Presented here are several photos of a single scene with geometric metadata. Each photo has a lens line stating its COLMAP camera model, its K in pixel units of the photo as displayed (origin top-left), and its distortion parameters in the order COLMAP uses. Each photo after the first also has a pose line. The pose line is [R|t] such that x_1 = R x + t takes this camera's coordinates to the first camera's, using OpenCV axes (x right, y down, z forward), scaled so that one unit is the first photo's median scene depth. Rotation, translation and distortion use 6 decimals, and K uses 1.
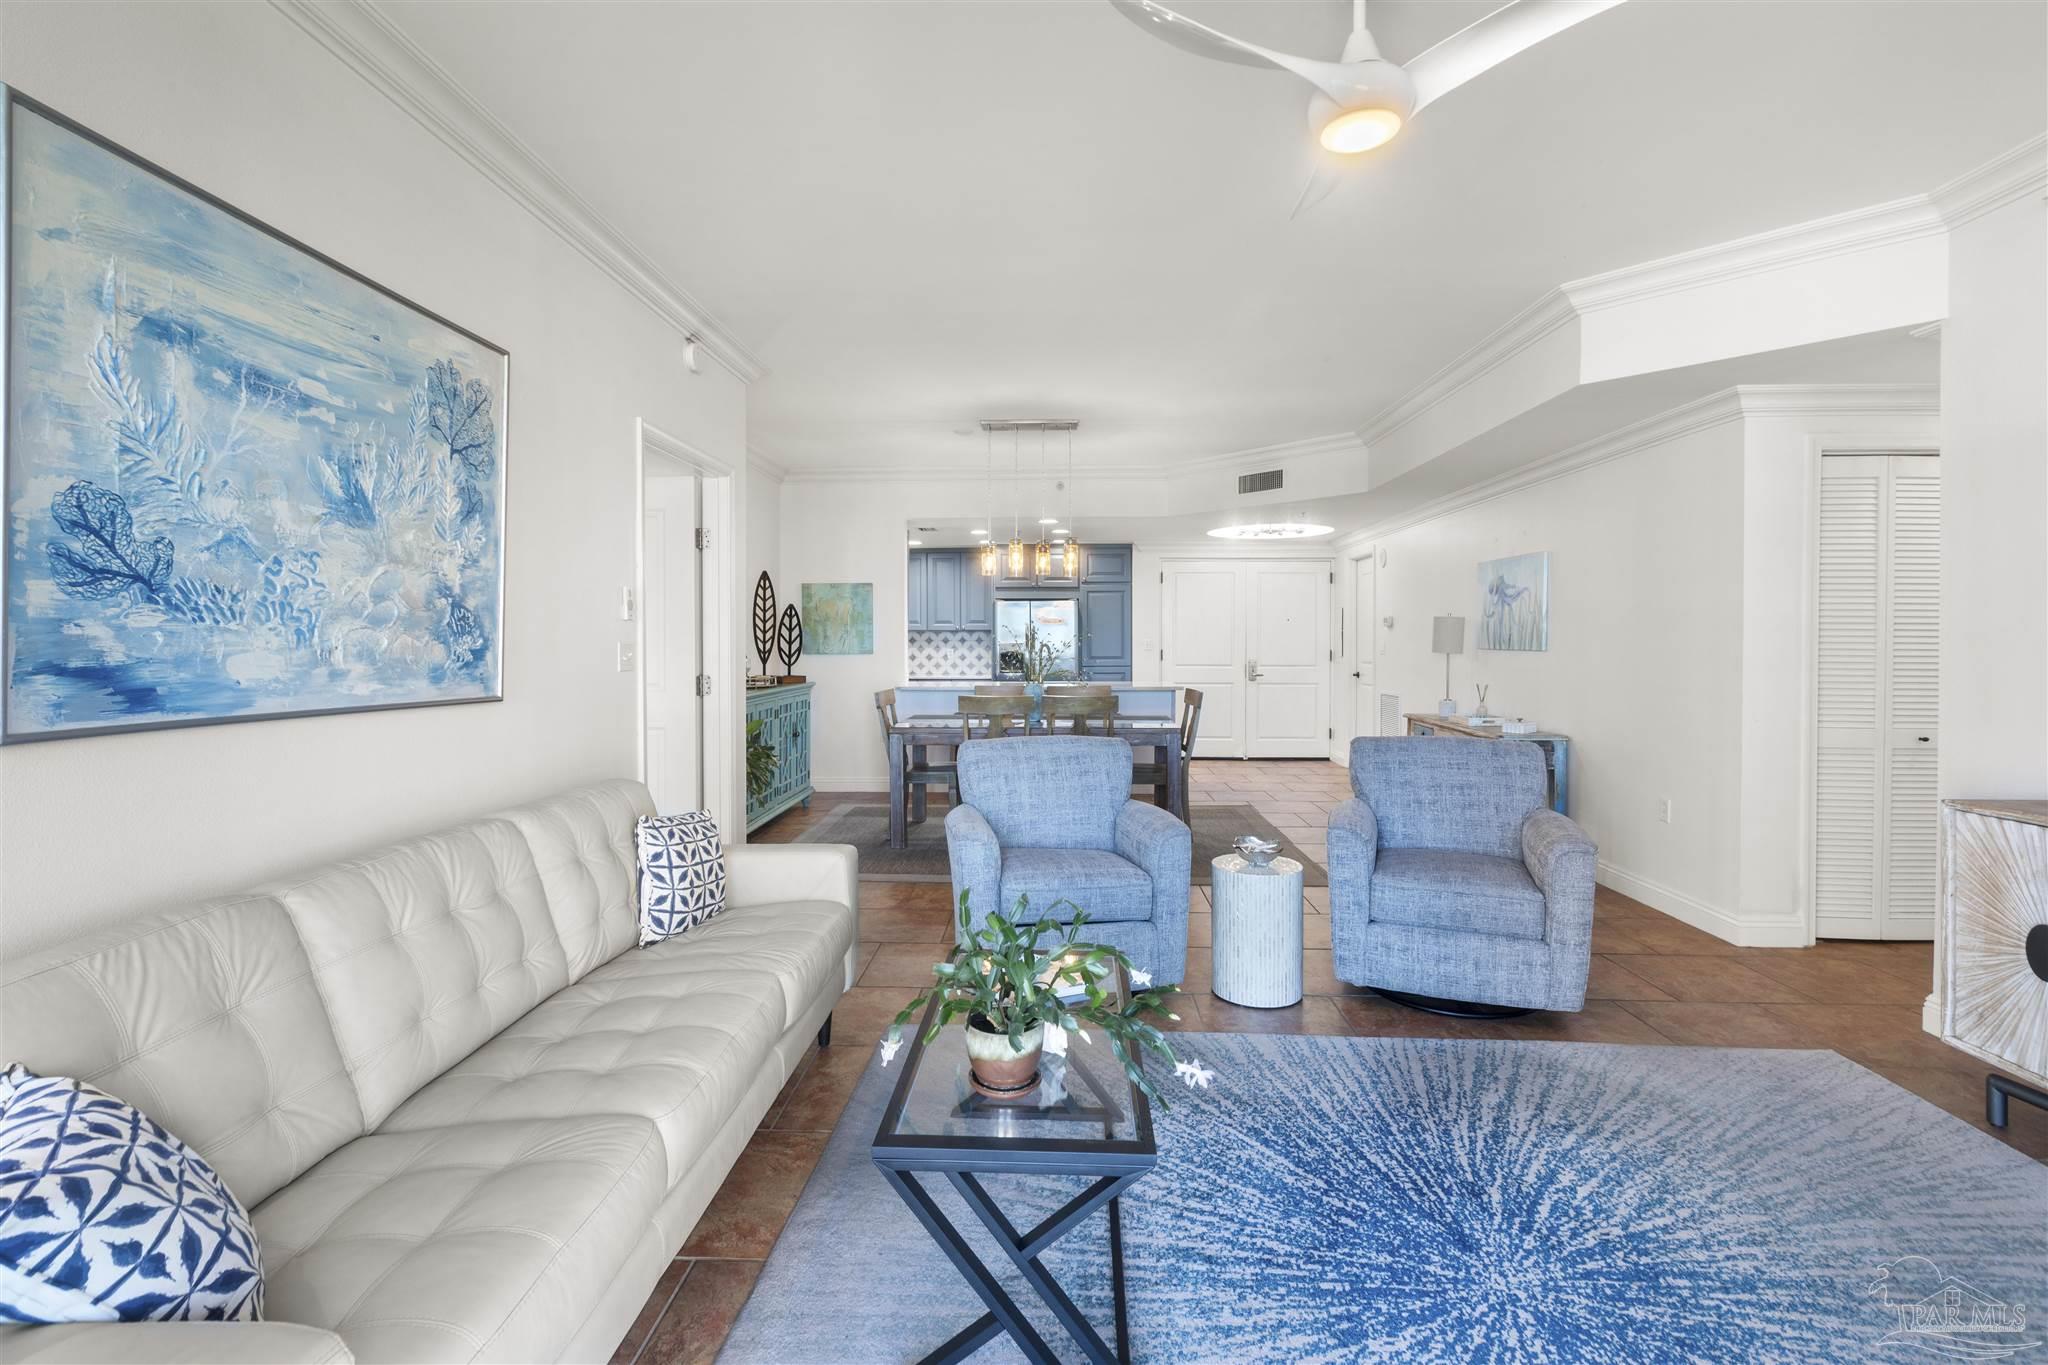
lens RADIAL K [[922.4, 0, 1049.5], [0, 922.4, 649.3], [0, 0, 1]] dist [0.001001, 0.000868]
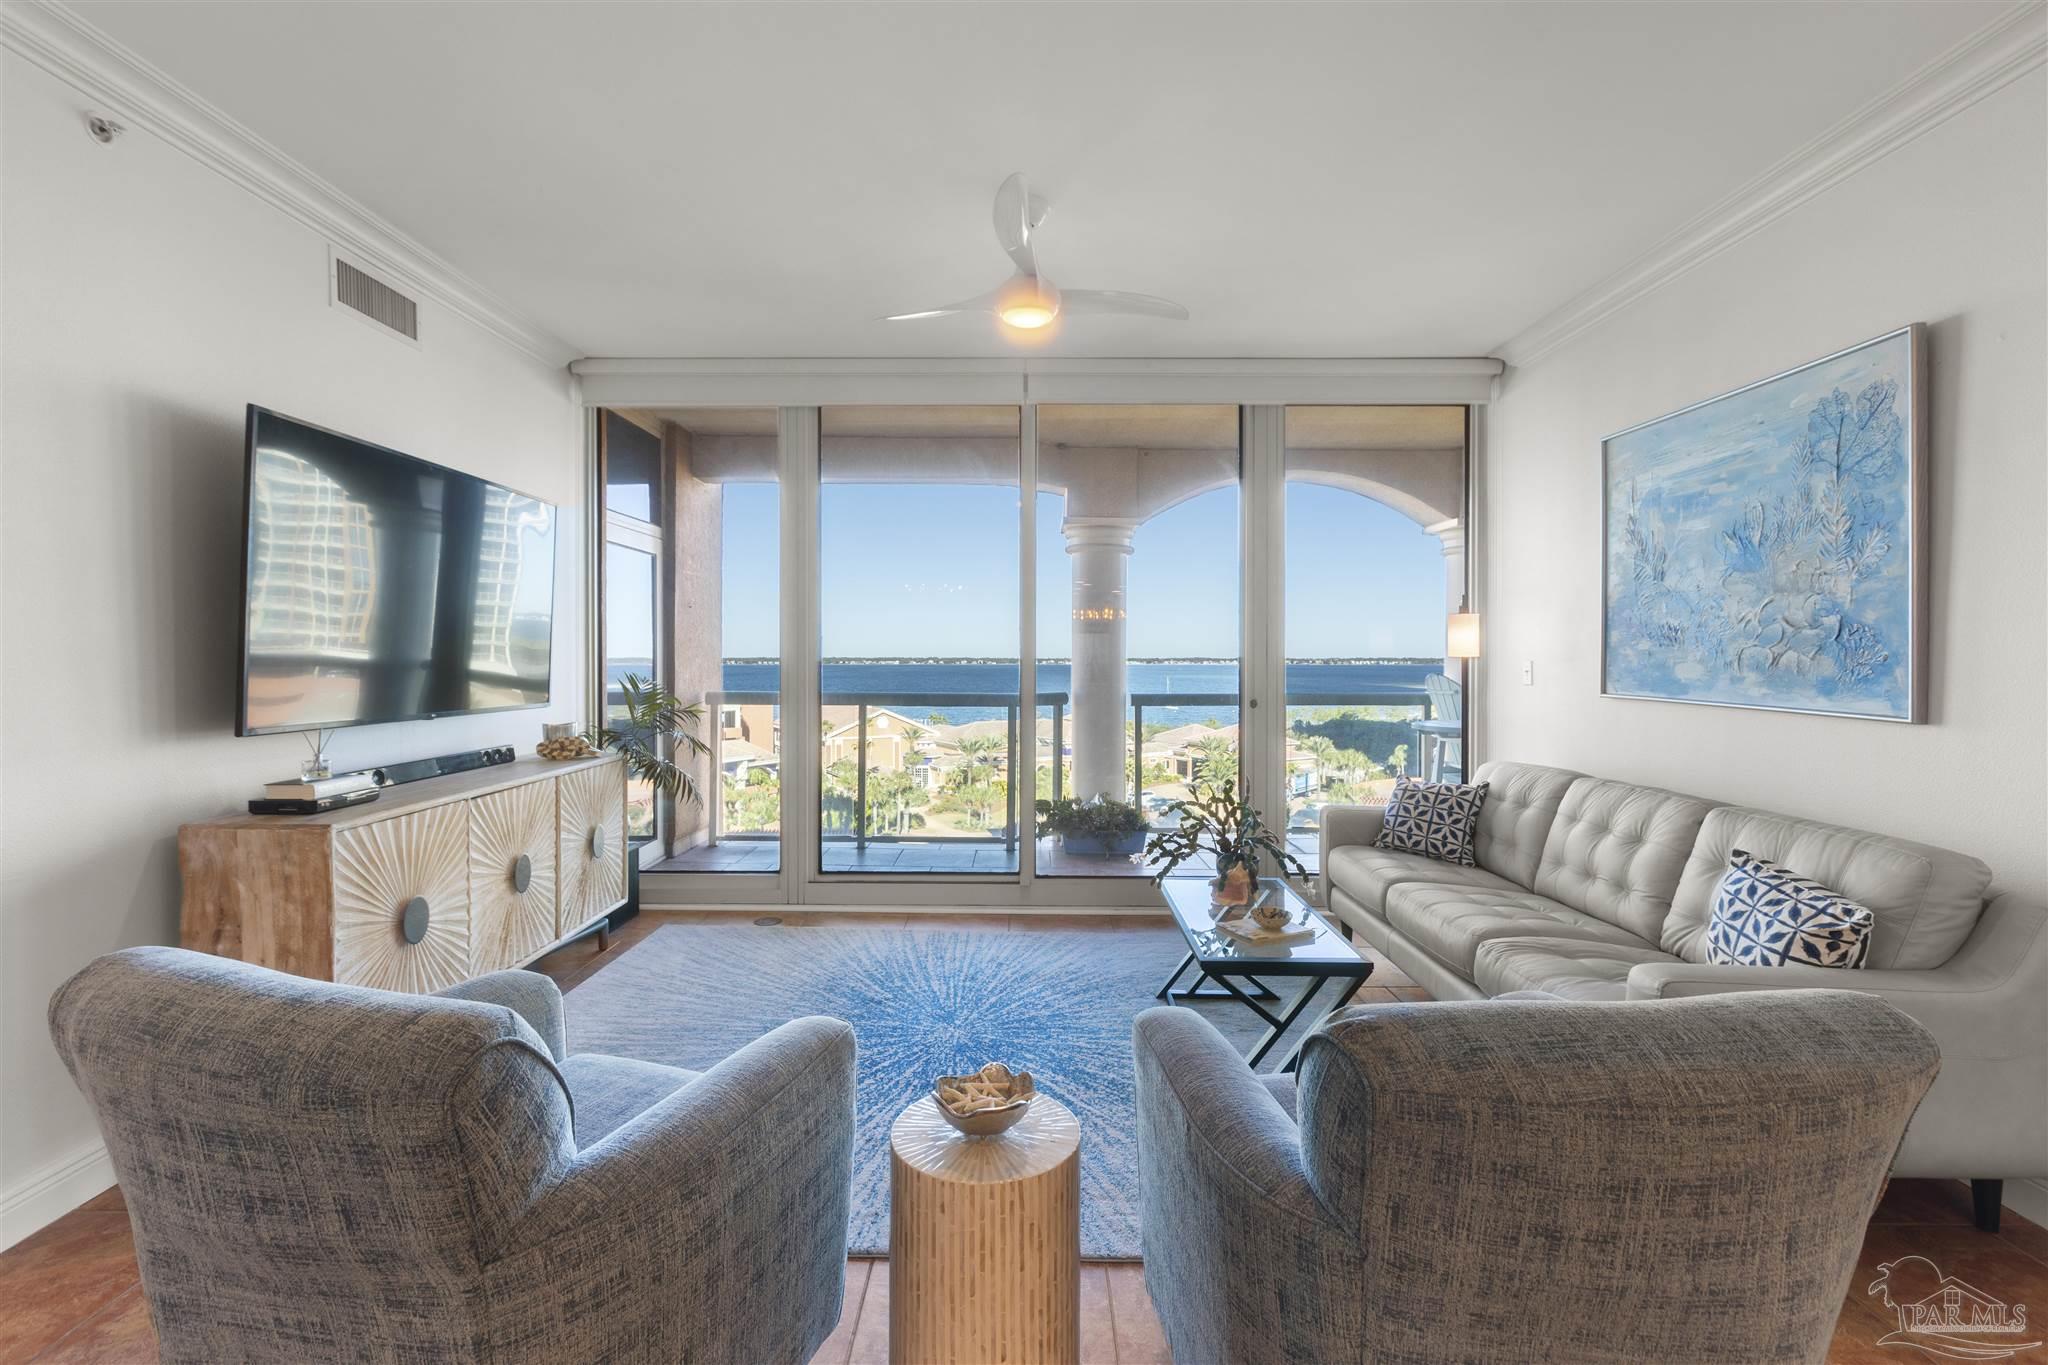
lens RADIAL K [[922.4, 0, 1011.2], [0, 922.4, 673.0], [0, 0, 1]] dist [0.001001, 0.000868]
pose [[-0.999977, 0.006738, -0.000200, 0.342778], [0.006729, 0.999599, 0.027522, -0.028746], [0.000385, 0.027520, -0.999621, 2.402635]]
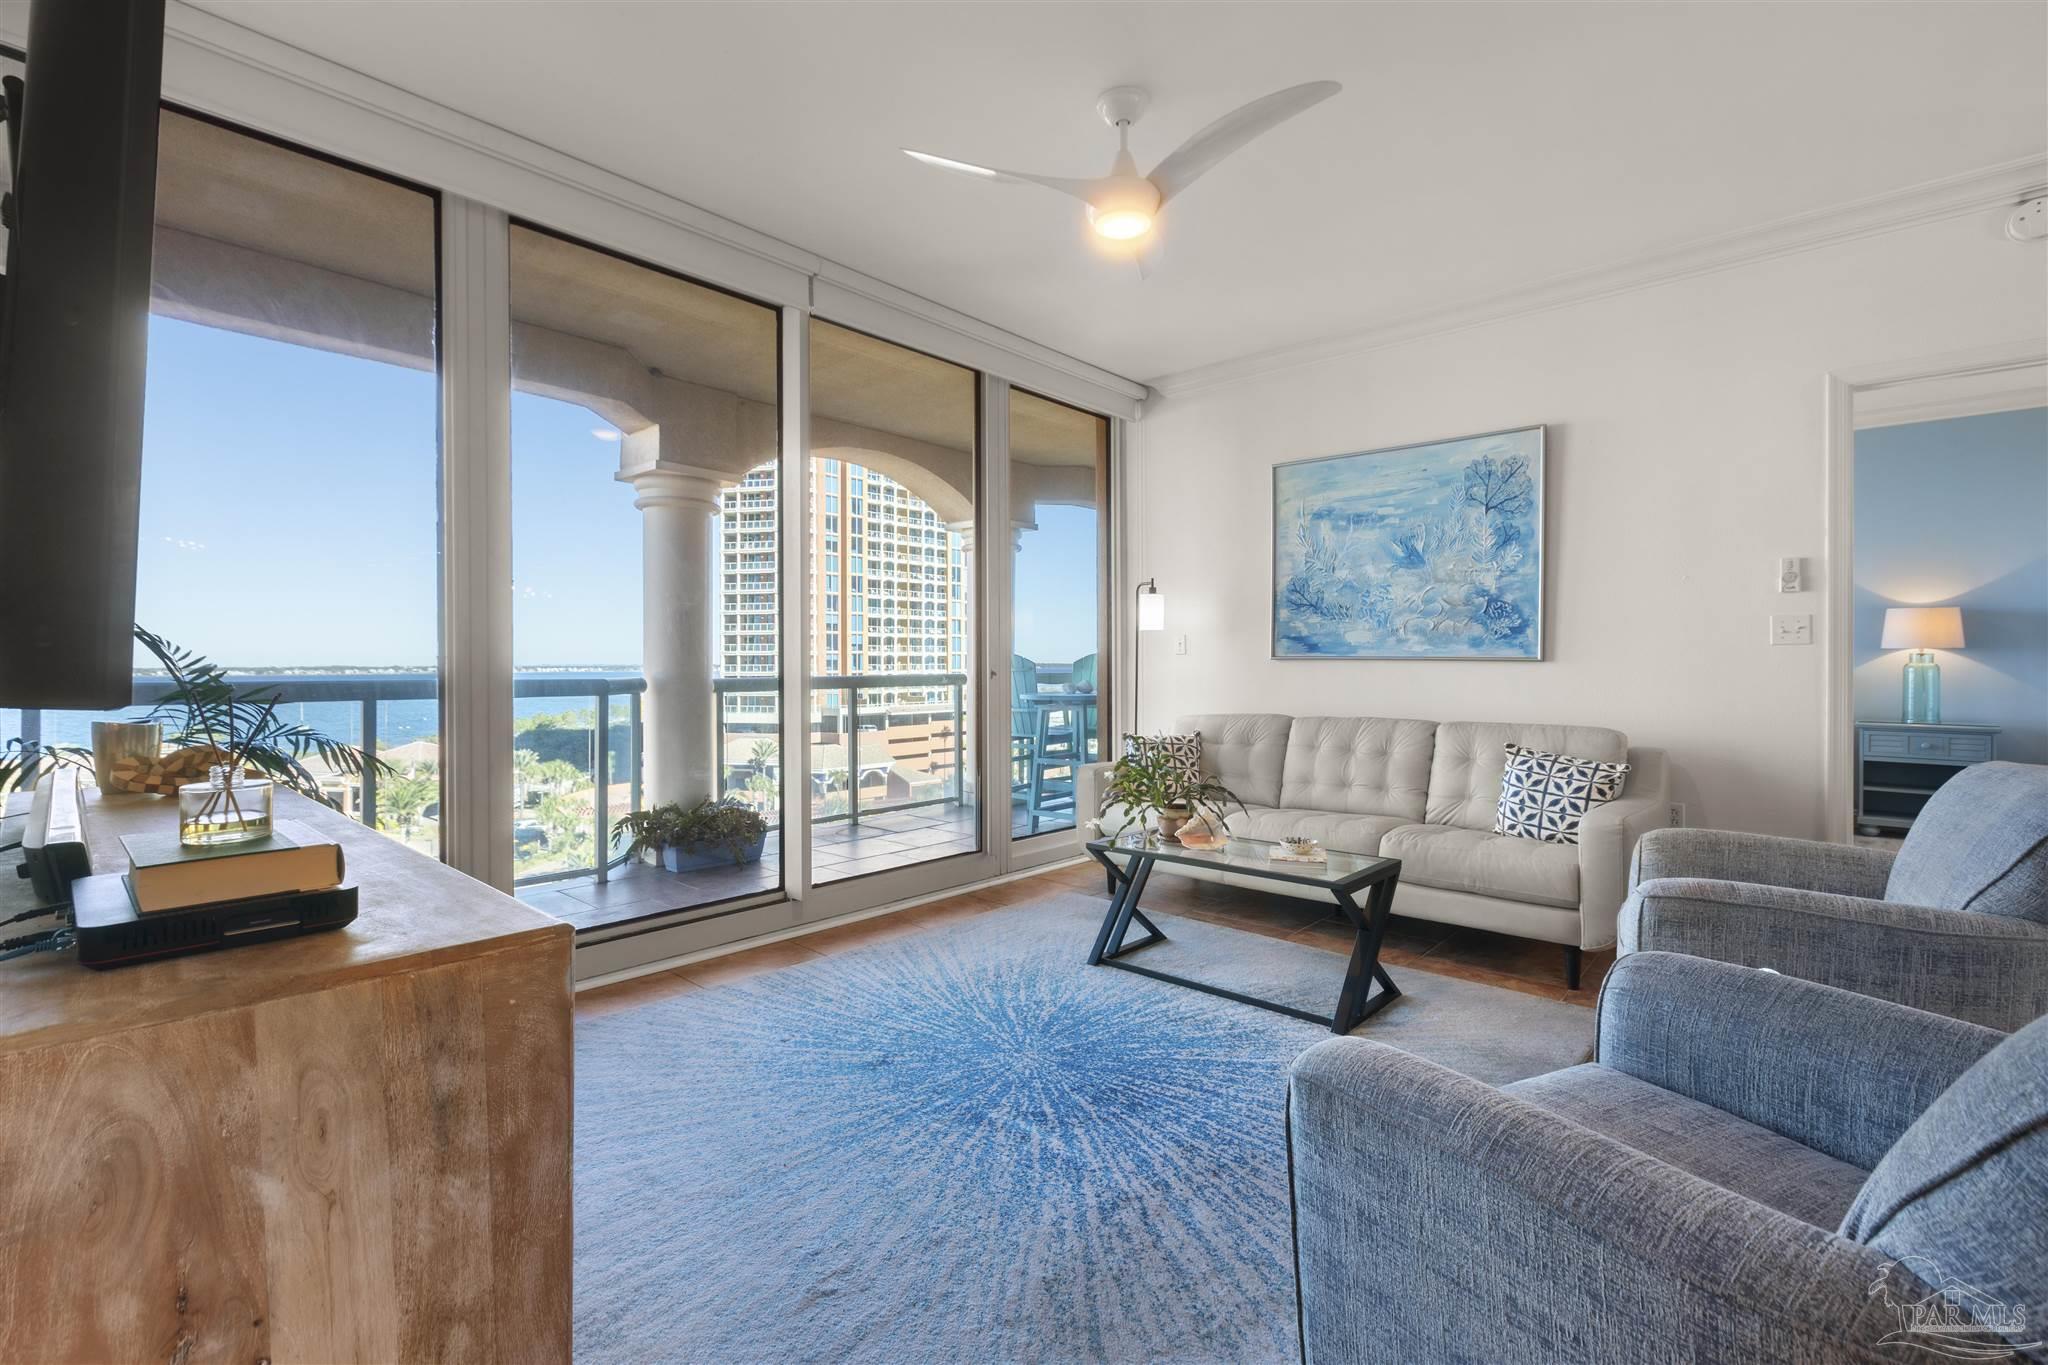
lens RADIAL K [[922.4, 0, 1006.6], [0, 922.4, 673.3], [0, 0, 1]] dist [0.001001, 0.000868]
pose [[-0.655063, 0.014957, -0.755426, 1.403959], [-0.000879, 0.999788, 0.020558, 0.058840], [0.755574, 0.014131, -0.654911, 1.688940]]
